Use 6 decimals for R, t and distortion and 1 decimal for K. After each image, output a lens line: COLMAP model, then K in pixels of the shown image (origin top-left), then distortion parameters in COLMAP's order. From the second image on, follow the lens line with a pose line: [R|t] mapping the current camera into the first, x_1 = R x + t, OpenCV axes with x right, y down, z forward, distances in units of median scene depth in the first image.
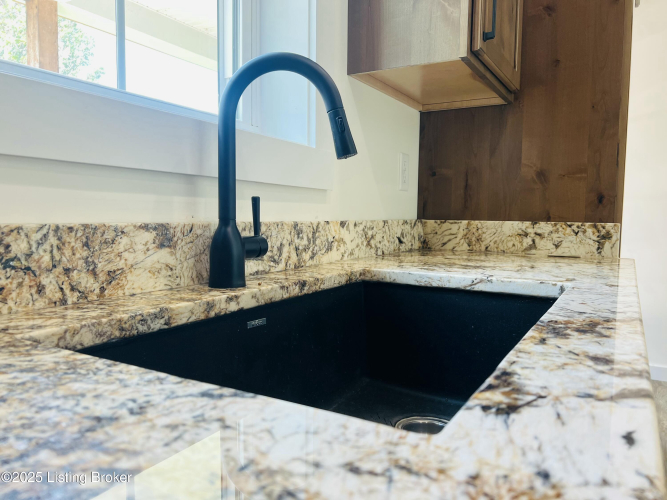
lens RADIAL K [[508.7, 0, 333.4], [0, 508.7, 250.1], [0, 0, 1]] dist [-0.000438, -0.000016]
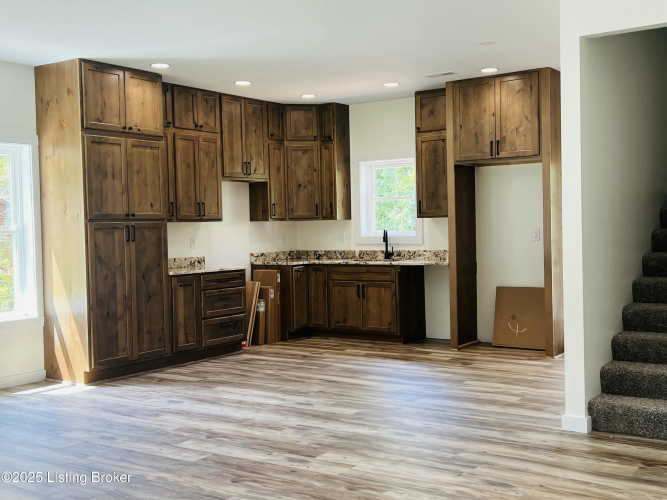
lens RADIAL K [[795.6, 0, 333.5], [0, 795.6, 250.1], [0, 0, 1]] dist [-0.000040, 0.000000]
pose [[-0.072695, 0.017854, -0.997194, 9.372568], [-0.053744, 0.998317, 0.021792, -0.223791], [0.995905, 0.055177, -0.071613, 0.942756]]
